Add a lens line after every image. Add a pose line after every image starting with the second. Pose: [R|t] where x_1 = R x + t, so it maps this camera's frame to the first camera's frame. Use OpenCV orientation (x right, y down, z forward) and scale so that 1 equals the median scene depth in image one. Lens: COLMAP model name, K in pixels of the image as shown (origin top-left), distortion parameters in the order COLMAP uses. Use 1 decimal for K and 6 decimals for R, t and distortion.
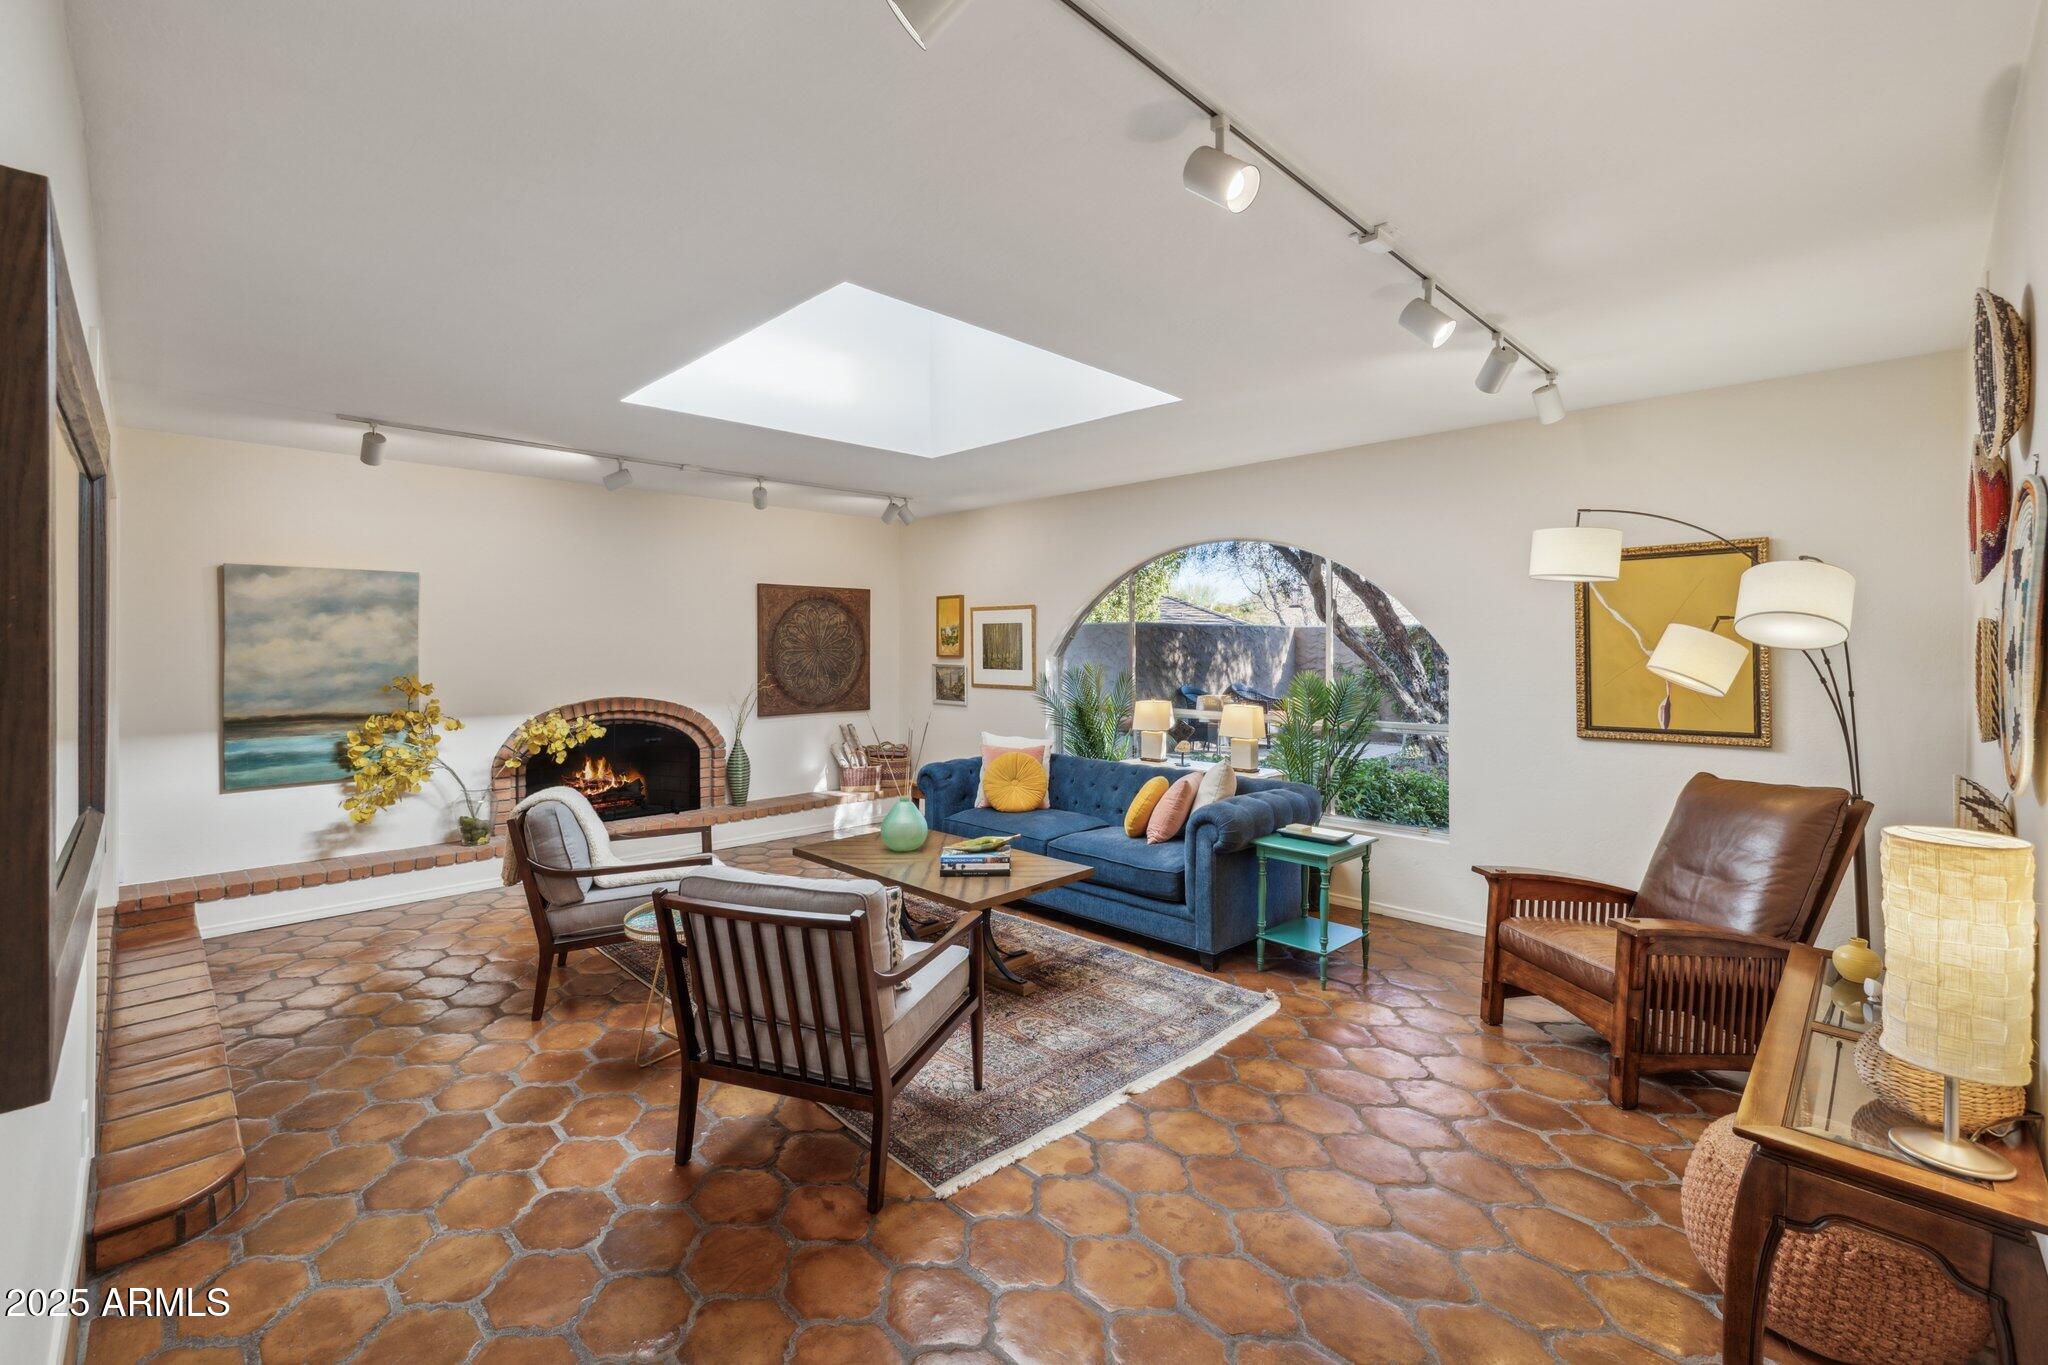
lens RADIAL K [[886.4, 0, 1039.4], [0, 886.4, 651.0], [0, 0, 1]] dist [-0.000725, -0.000157]
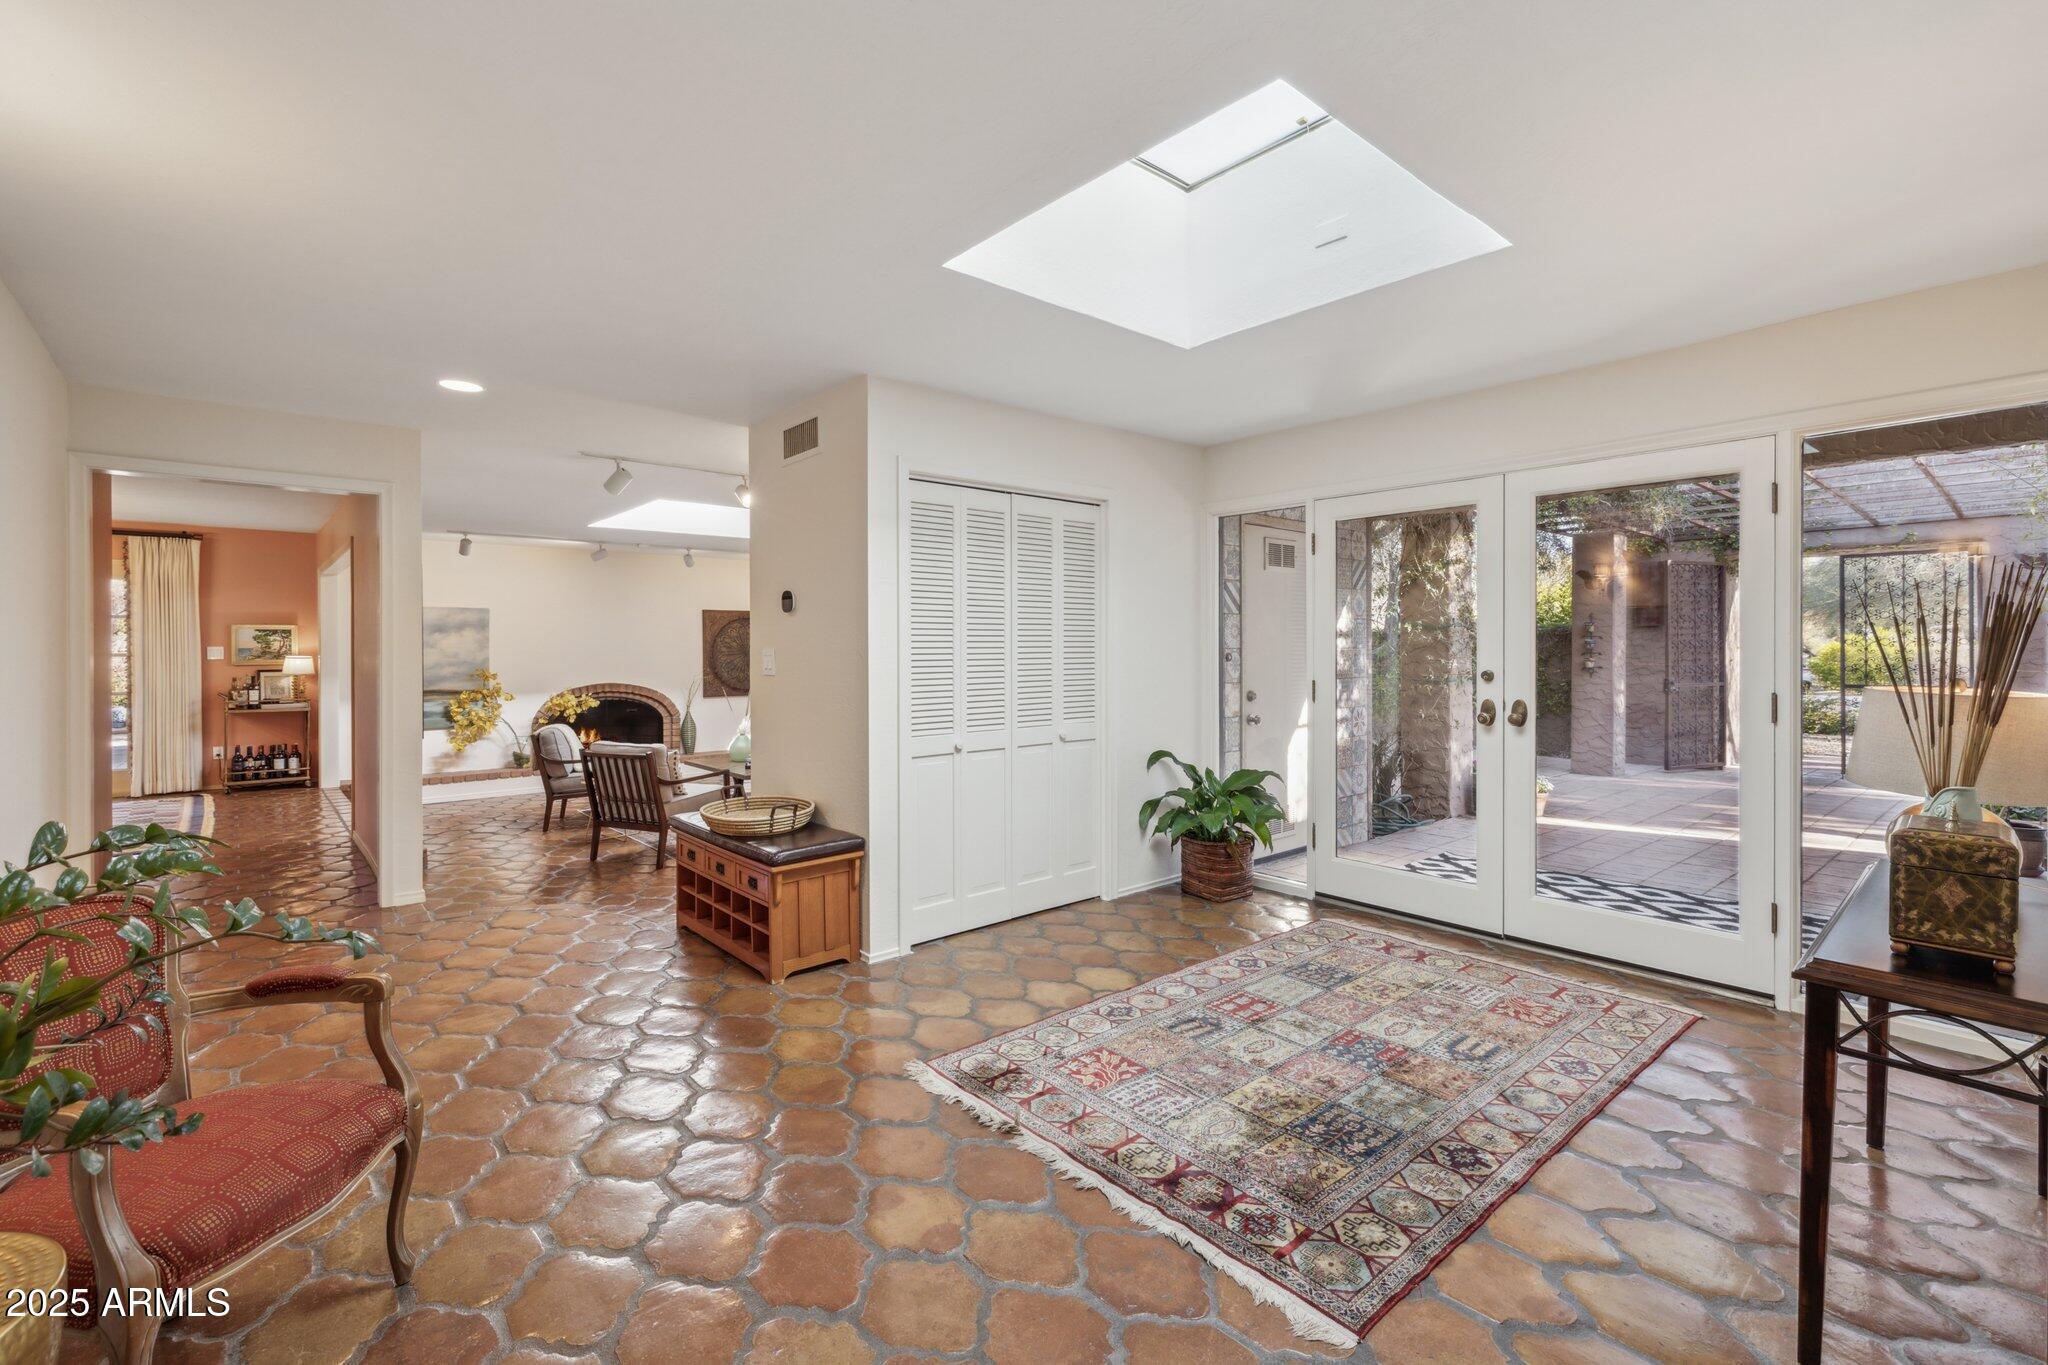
lens RADIAL K [[886.4, 0, 1021.5], [0, 886.4, 661.7], [0, 0, 1]] dist [-0.000725, -0.000157]
pose [[0.997645, -0.000707, -0.068578, 0.451459], [0.001384, 0.999951, 0.009834, -0.000684], [0.068568, -0.009906, 0.997597, -0.649943]]
